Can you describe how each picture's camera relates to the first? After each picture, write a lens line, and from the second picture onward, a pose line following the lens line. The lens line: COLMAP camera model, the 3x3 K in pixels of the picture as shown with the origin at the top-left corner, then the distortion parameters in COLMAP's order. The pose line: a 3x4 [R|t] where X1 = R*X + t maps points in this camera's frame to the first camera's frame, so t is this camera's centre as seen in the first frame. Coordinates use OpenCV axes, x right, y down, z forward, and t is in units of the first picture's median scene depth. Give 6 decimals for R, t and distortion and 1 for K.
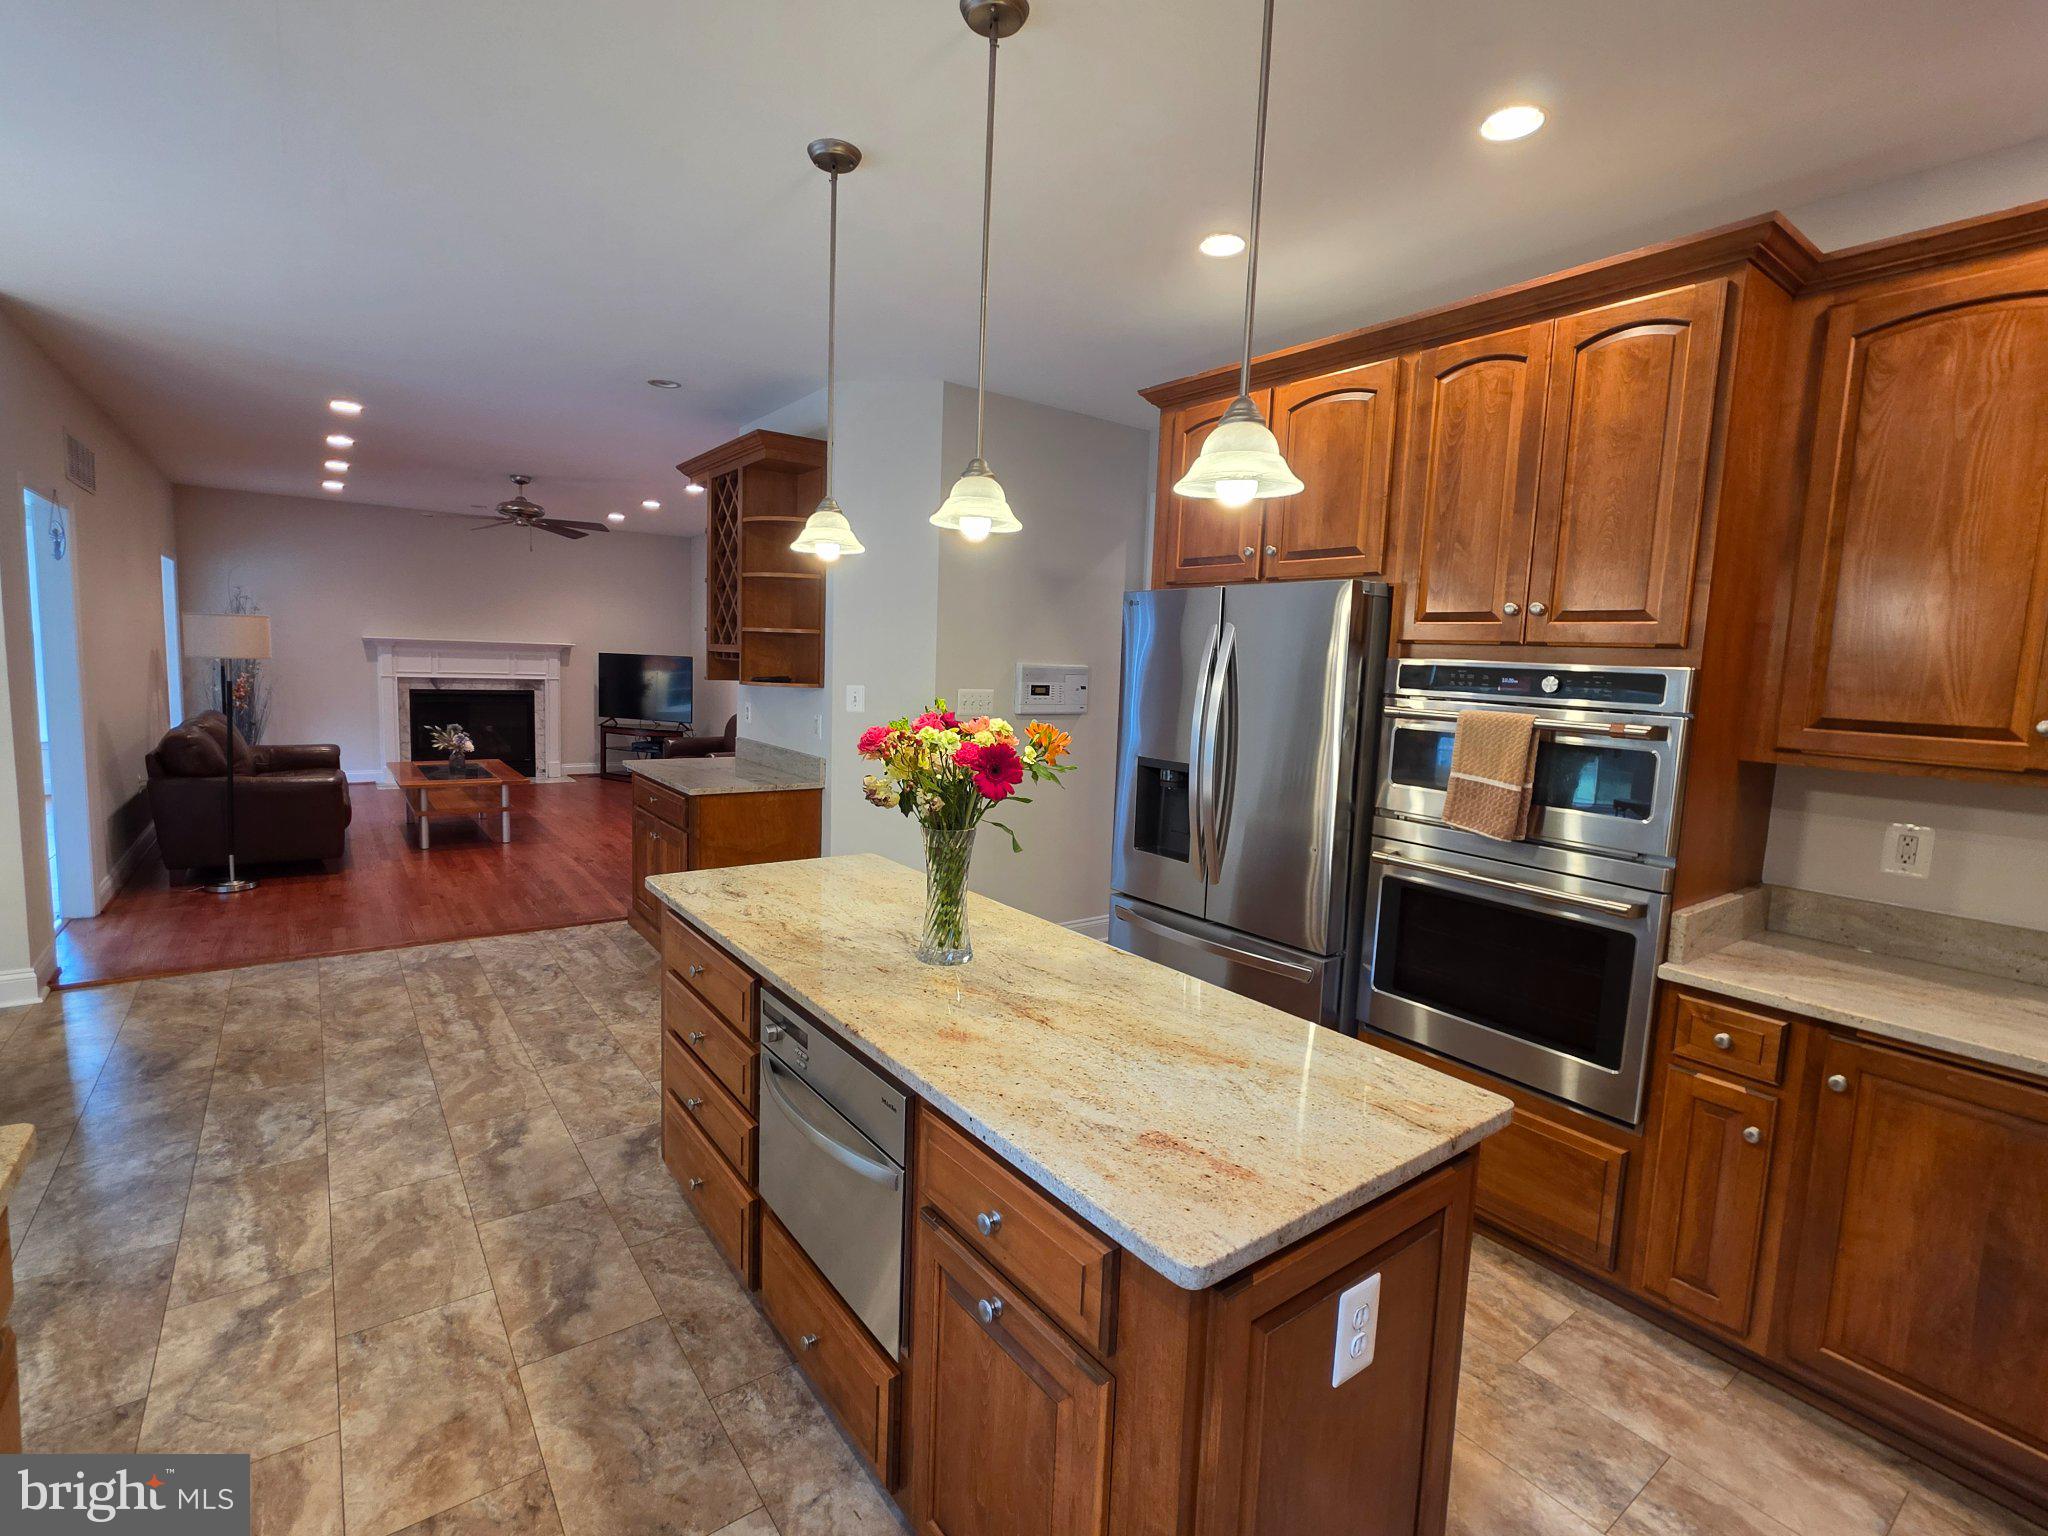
lens RADIAL K [[943.7, 0, 1023.0], [0, 943.7, 758.4], [0, 0, 1]] dist [-0.010058, -0.000060]
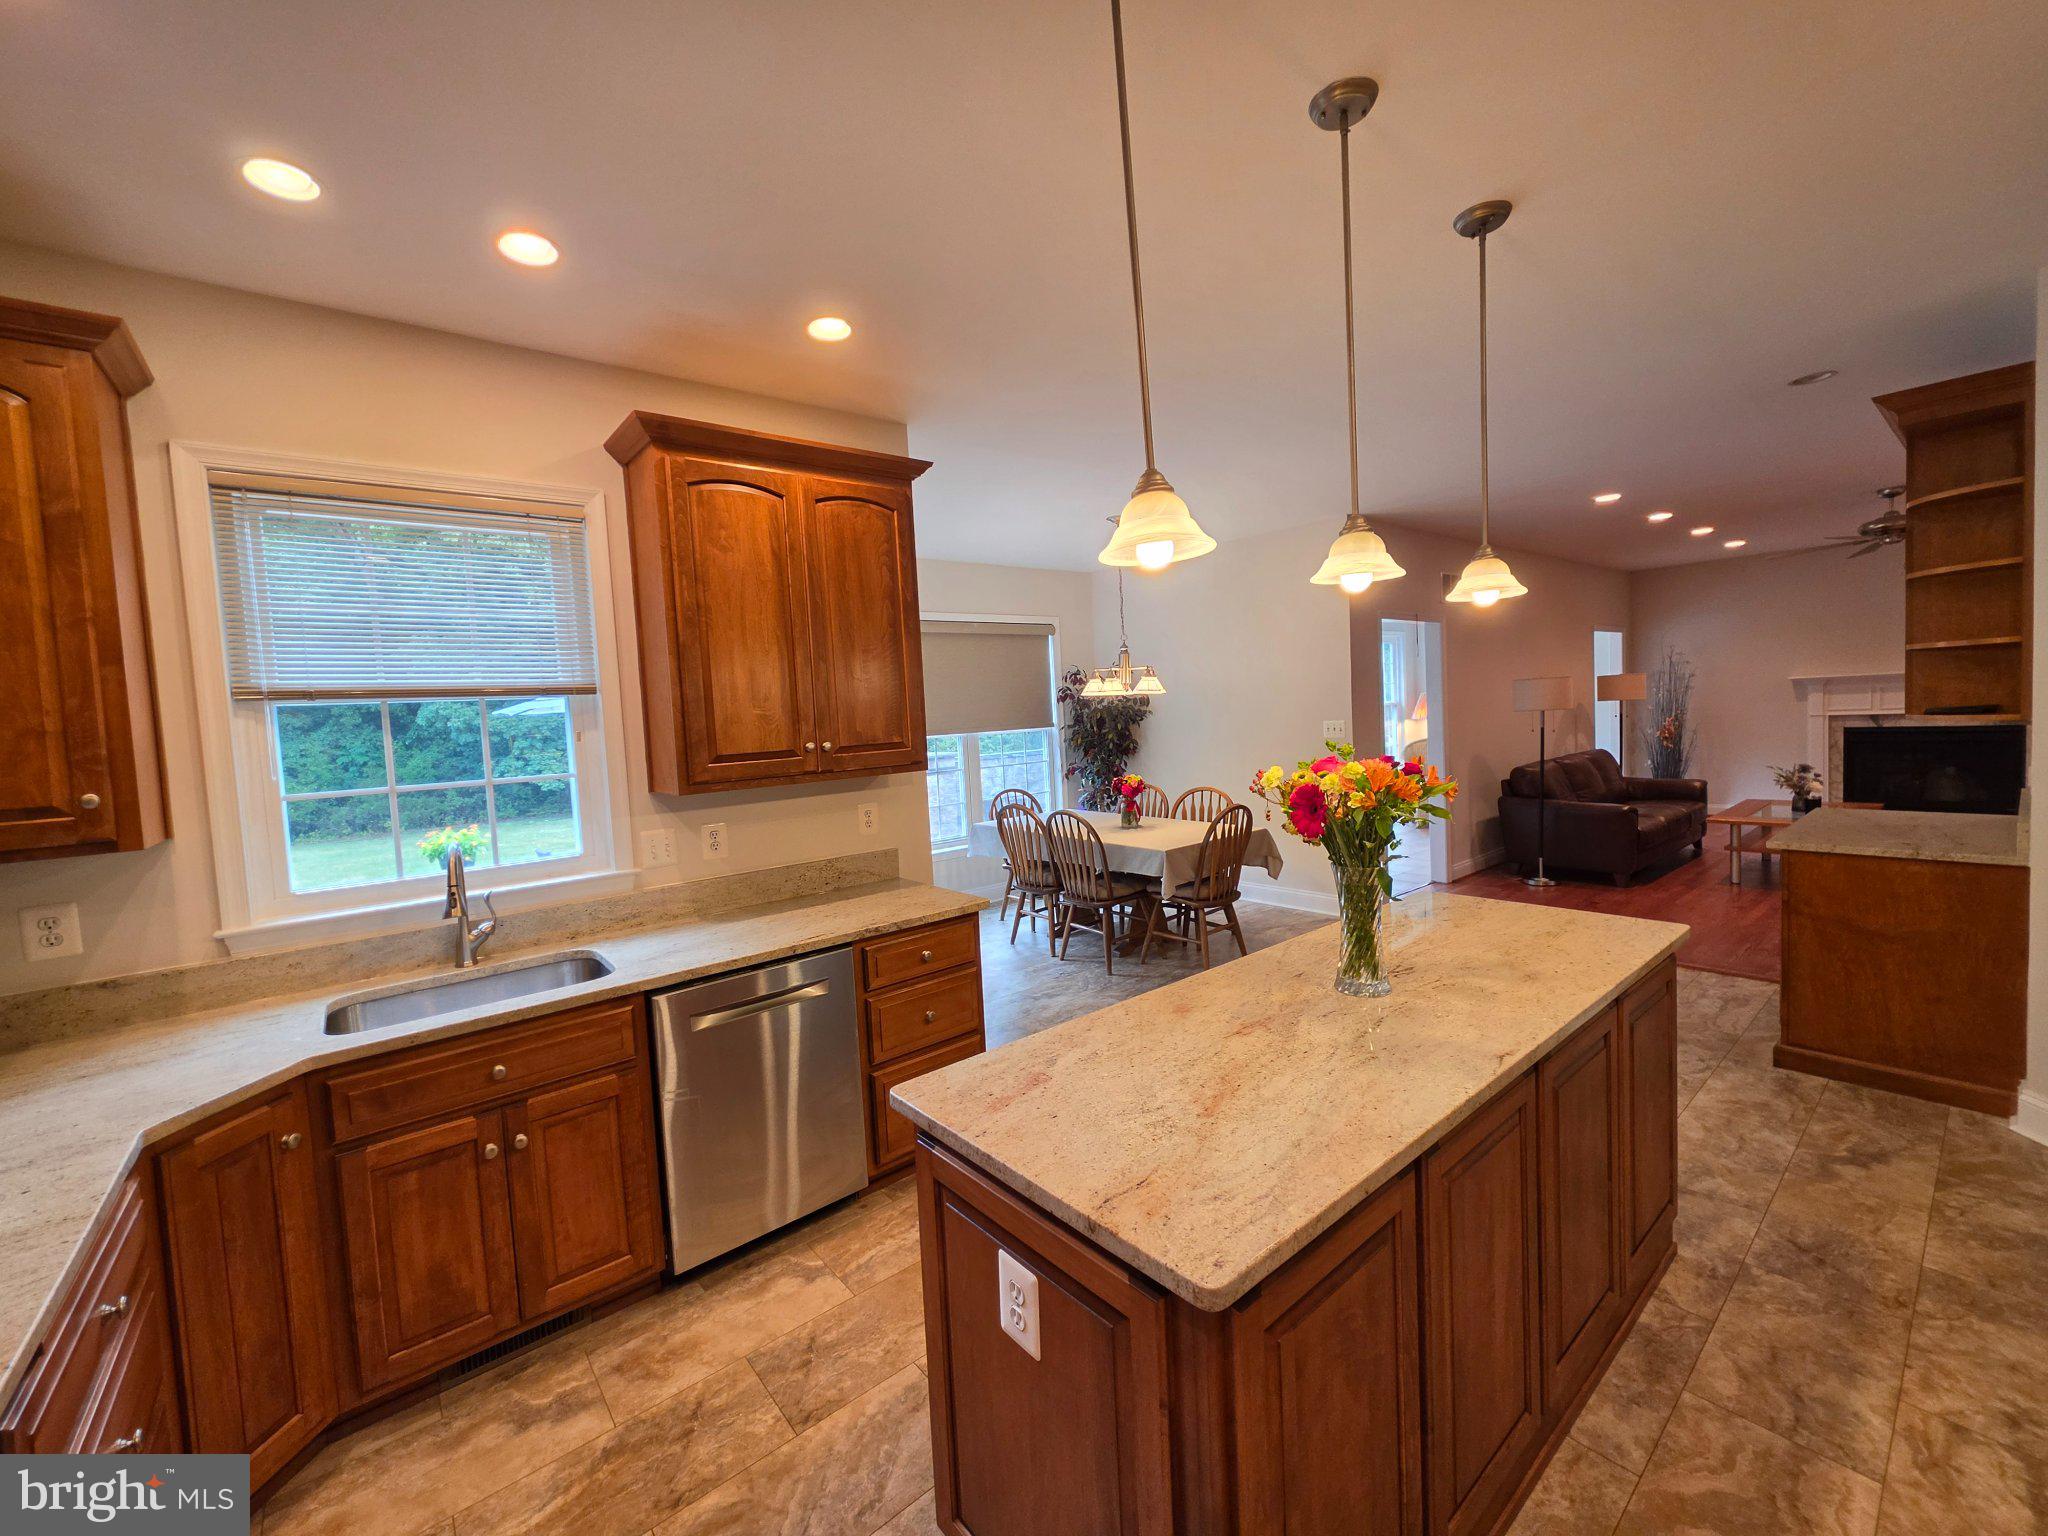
lens RADIAL K [[825.5, 0, 1018.4], [0, 825.5, 766.1], [0, 0, 1]] dist [0.000136, 0.000083]
pose [[0.043721, 0.021278, -0.998817, 0.704326], [-0.050092, 0.998562, 0.019080, -0.031717], [0.997787, 0.049199, 0.044724, 0.484784]]
